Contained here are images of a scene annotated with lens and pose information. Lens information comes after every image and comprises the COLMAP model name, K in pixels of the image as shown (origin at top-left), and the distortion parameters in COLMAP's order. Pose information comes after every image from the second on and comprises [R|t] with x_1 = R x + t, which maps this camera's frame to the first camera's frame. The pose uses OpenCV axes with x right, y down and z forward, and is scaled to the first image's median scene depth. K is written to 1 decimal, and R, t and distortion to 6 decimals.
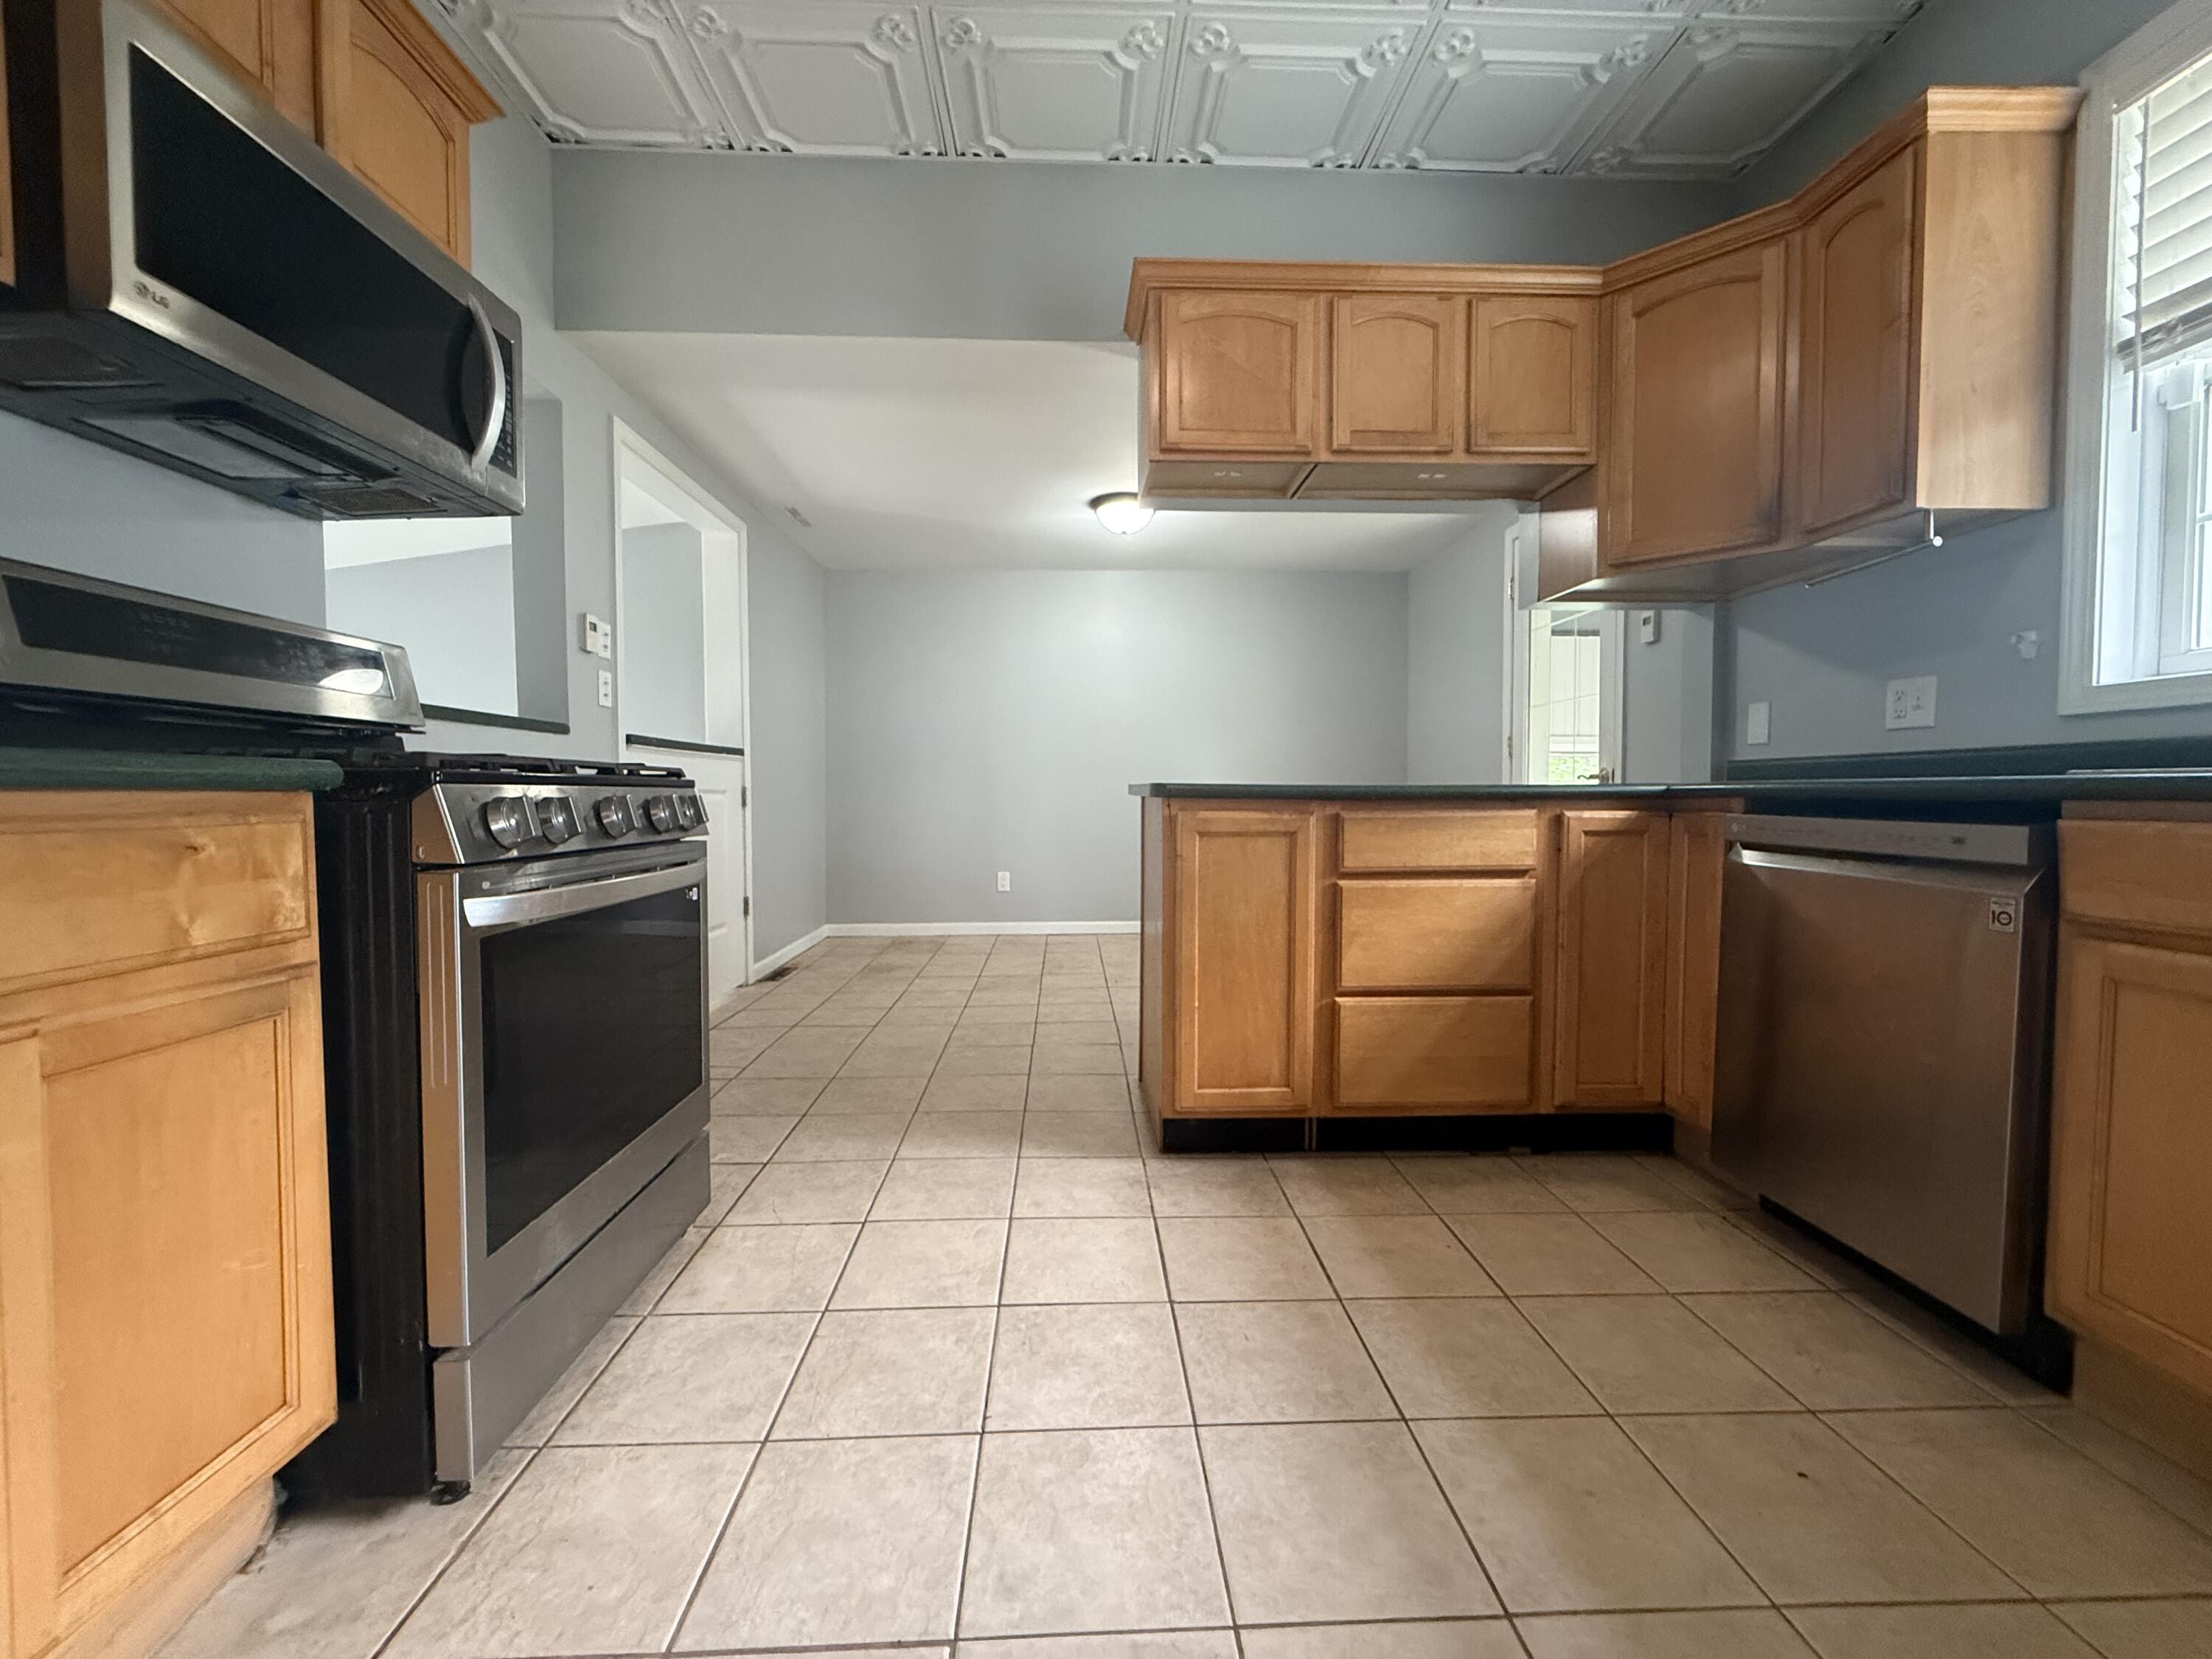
lens RADIAL K [[883.0, 0, 1097.9], [0, 883.0, 824.9], [0, 0, 1]] dist [0.001535, -0.000098]
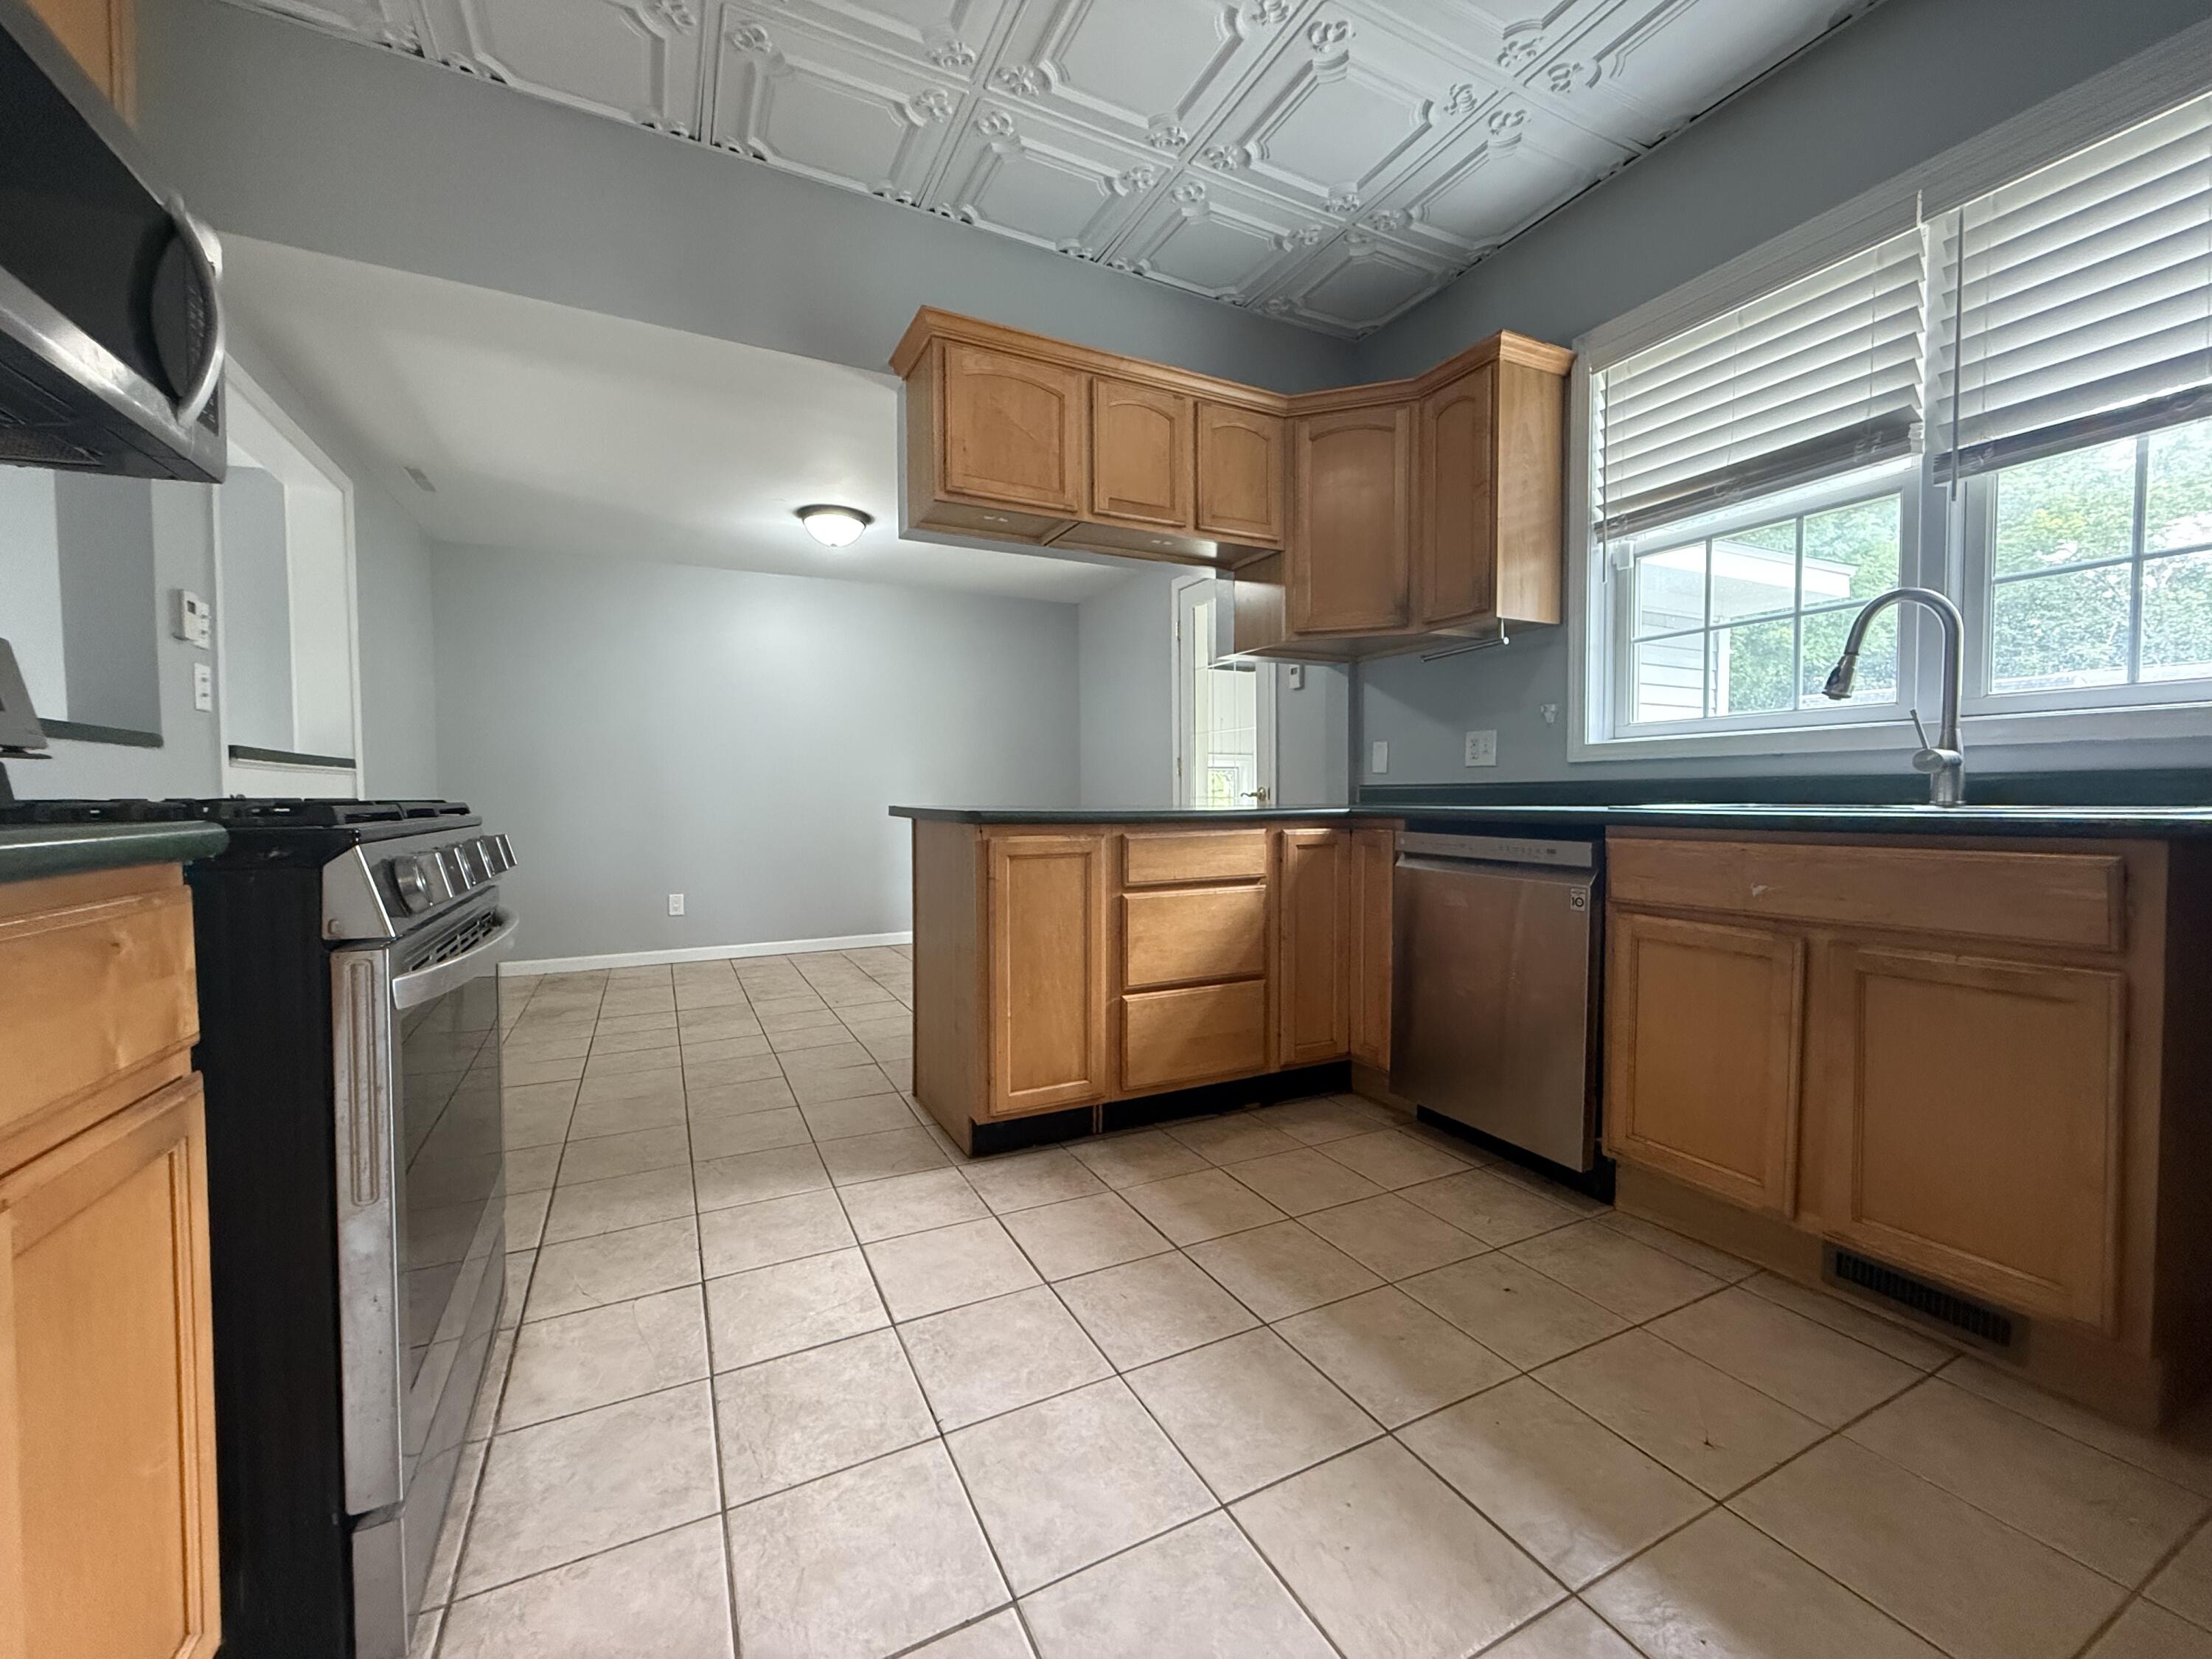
lens RADIAL K [[883.0, 0, 1095.9], [0, 883.0, 825.3], [0, 0, 1]] dist [0.001535, -0.000098]
pose [[0.910294, -0.016711, 0.413624, -0.234171], [0.018144, 0.999835, 0.000465, -0.027454], [-0.413564, 0.007082, 0.910448, -0.032566]]
